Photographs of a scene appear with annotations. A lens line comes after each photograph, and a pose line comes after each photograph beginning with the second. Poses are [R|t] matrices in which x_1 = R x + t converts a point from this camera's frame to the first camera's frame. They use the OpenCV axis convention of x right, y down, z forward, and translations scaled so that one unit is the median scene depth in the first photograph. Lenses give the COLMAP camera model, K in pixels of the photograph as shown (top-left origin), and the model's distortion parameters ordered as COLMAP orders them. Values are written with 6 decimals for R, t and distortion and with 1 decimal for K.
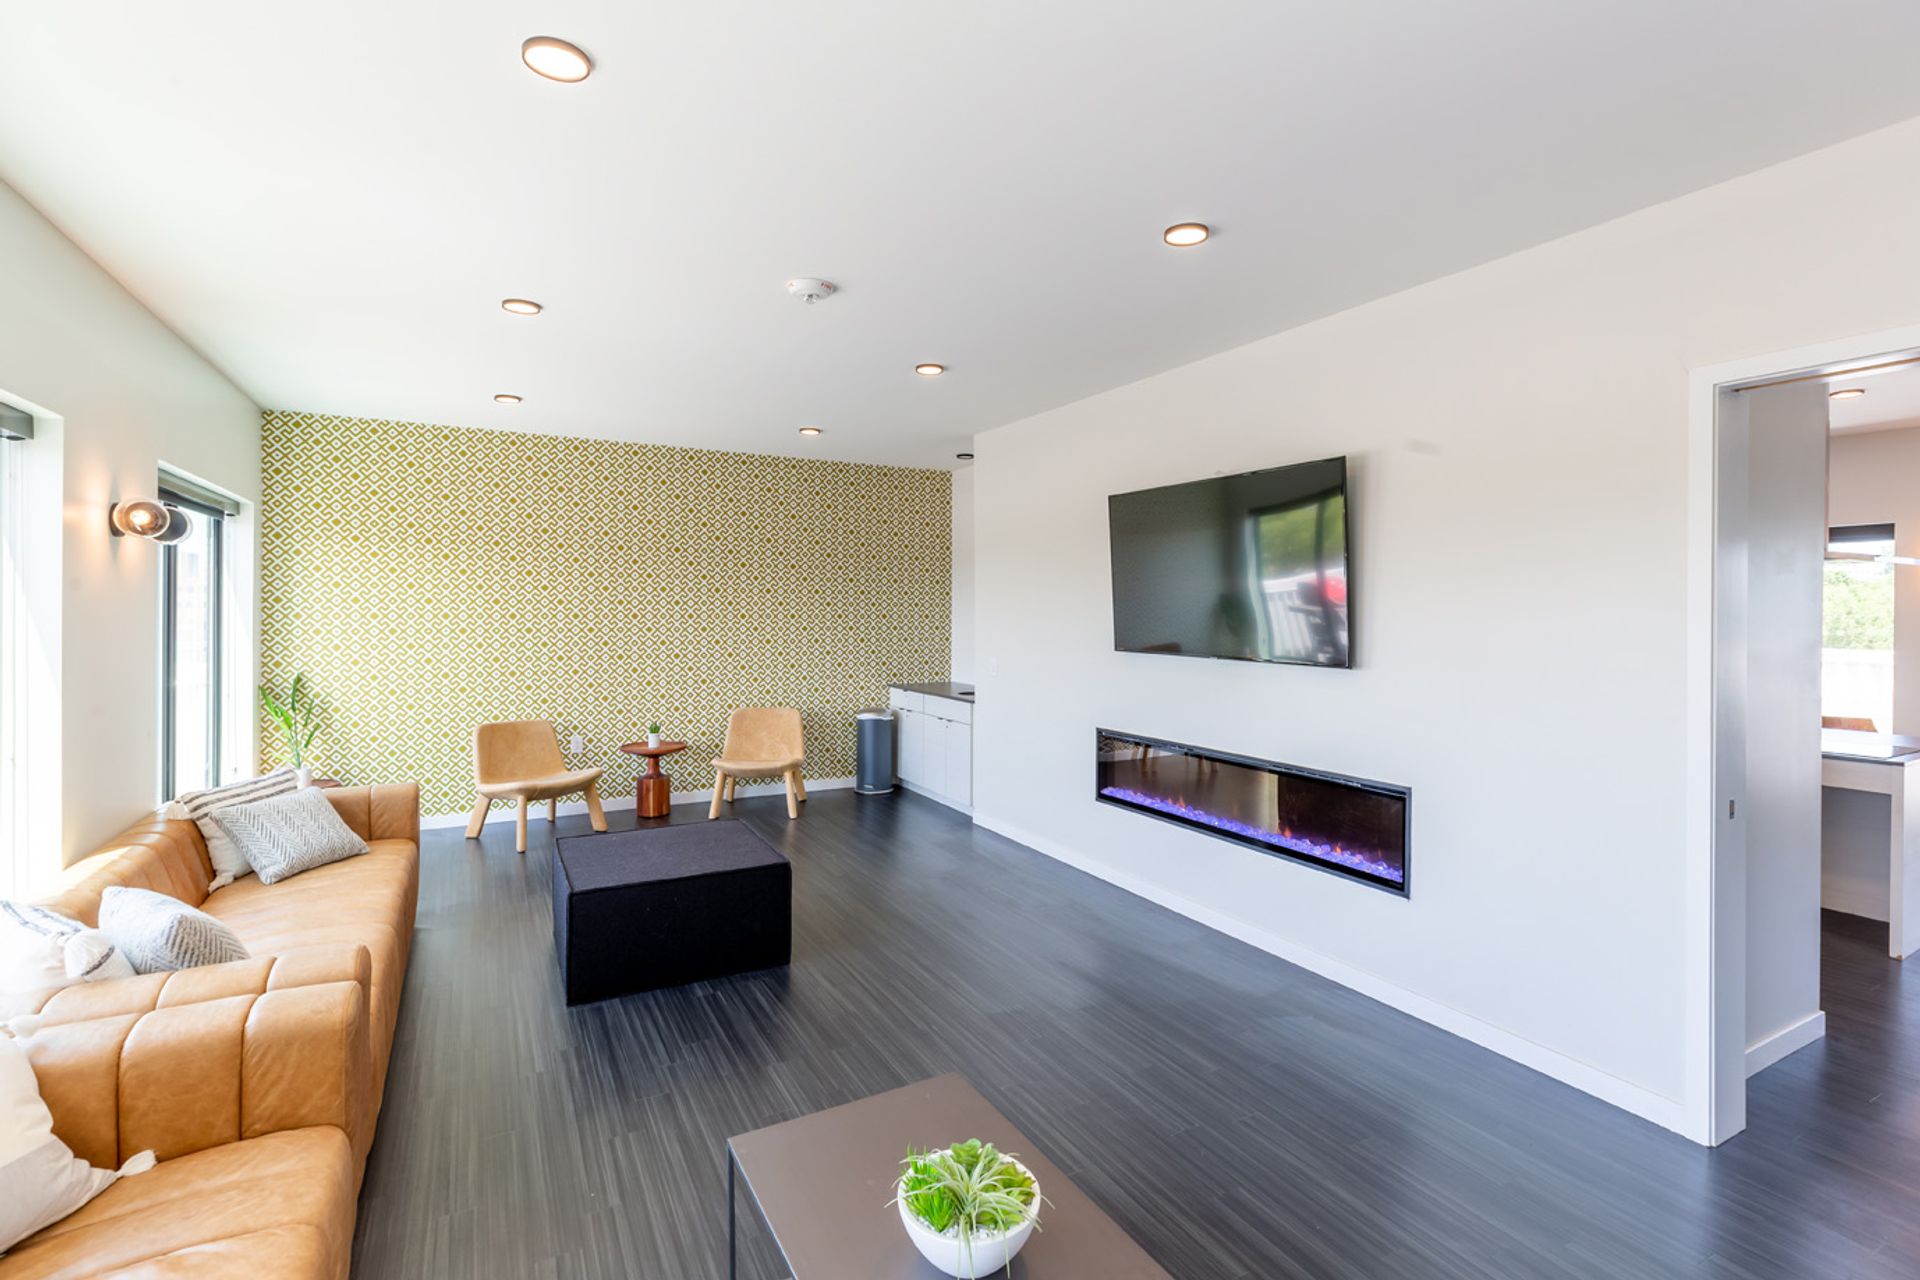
lens RADIAL K [[885.9, 0, 948.6], [0, 885.9, 621.4], [0, 0, 1]] dist [0.005123, -0.000010]
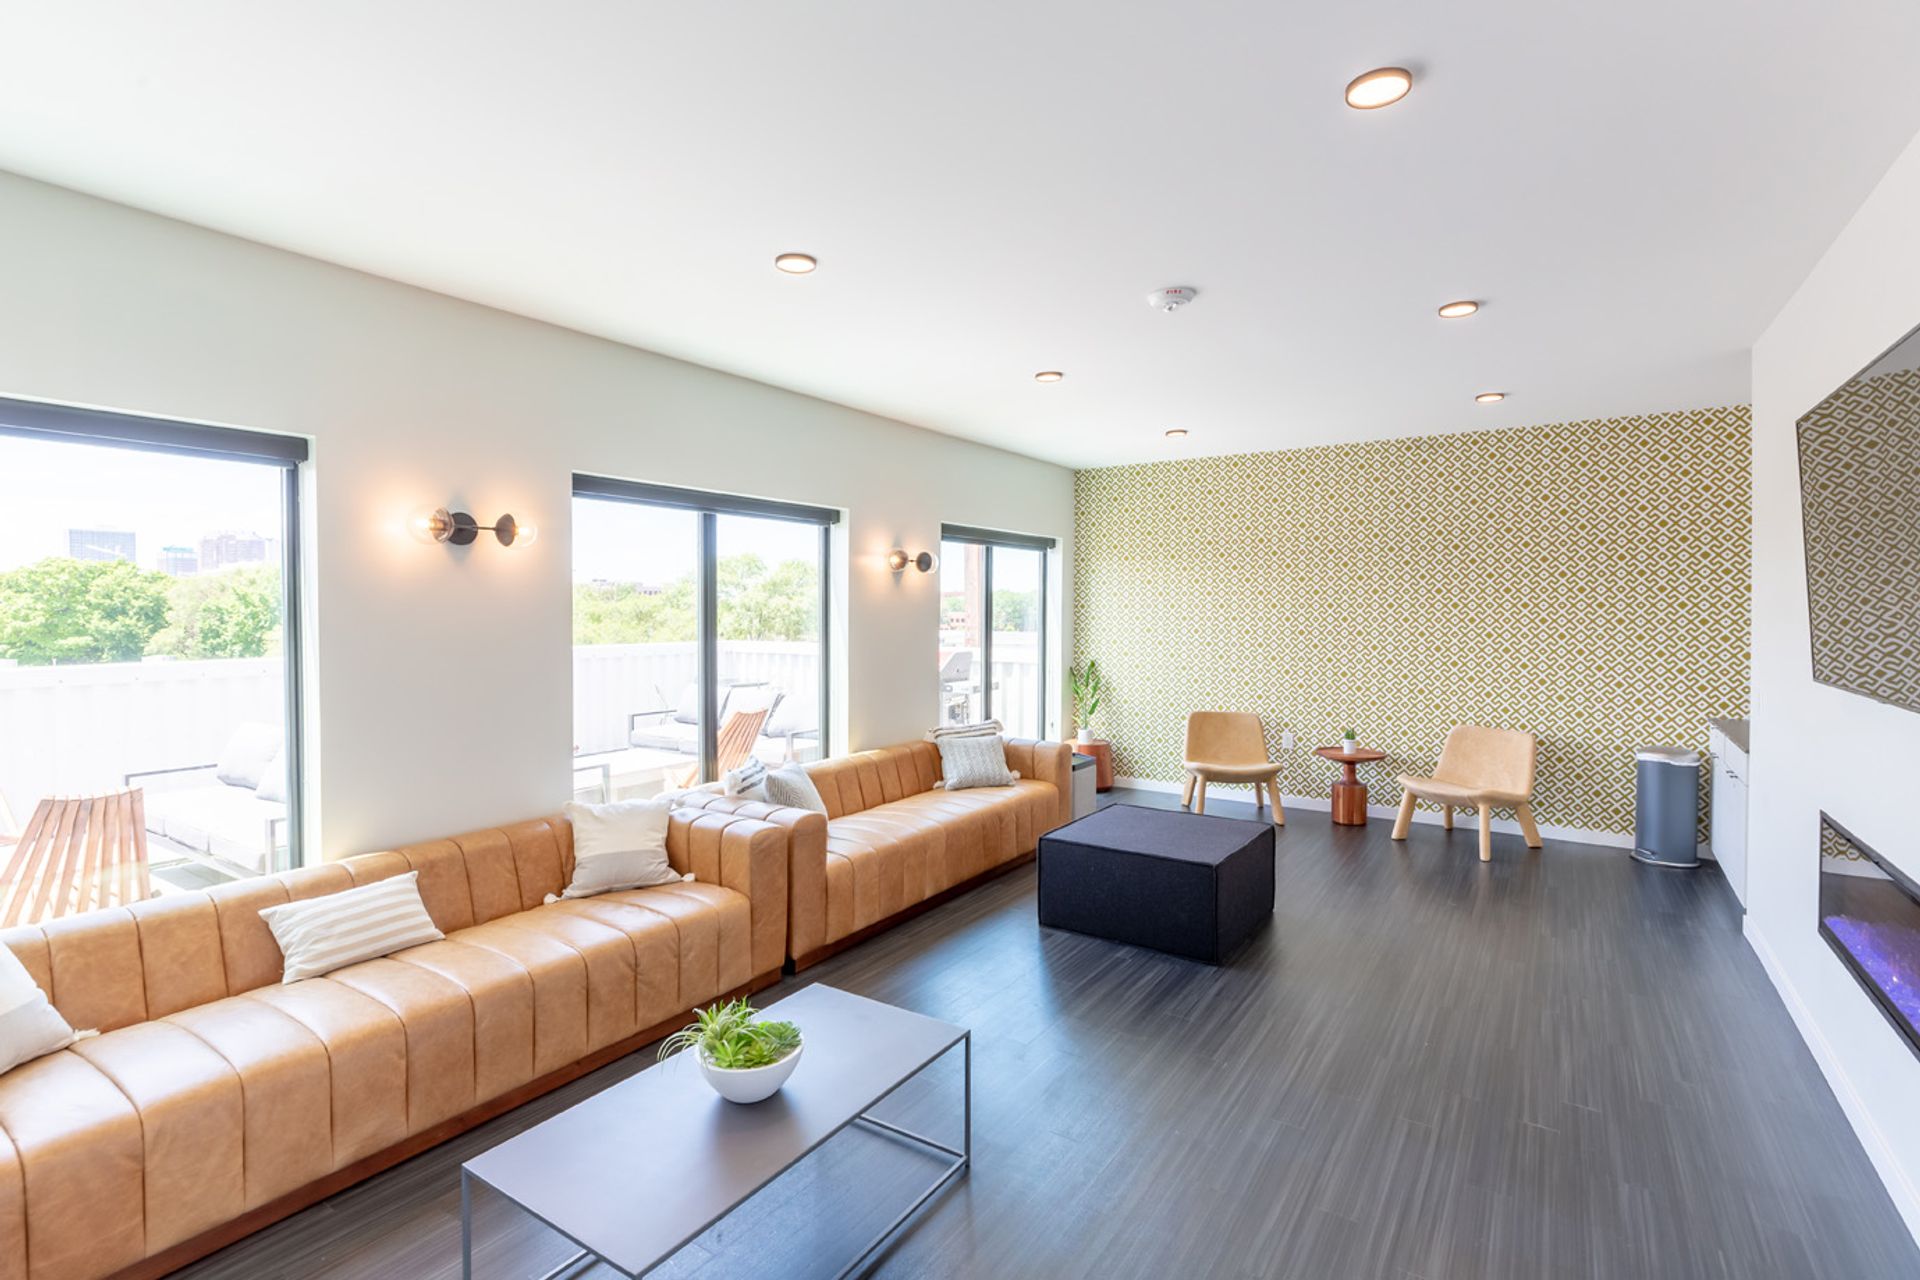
lens RADIAL K [[885.9, 0, 945.4], [0, 885.9, 633.5], [0, 0, 1]] dist [0.005123, -0.000010]
pose [[0.458231, 0.020635, -0.888594, 0.334996], [-0.009967, 0.999787, 0.018077, -0.003784], [0.888777, 0.000573, 0.458339, 0.157447]]
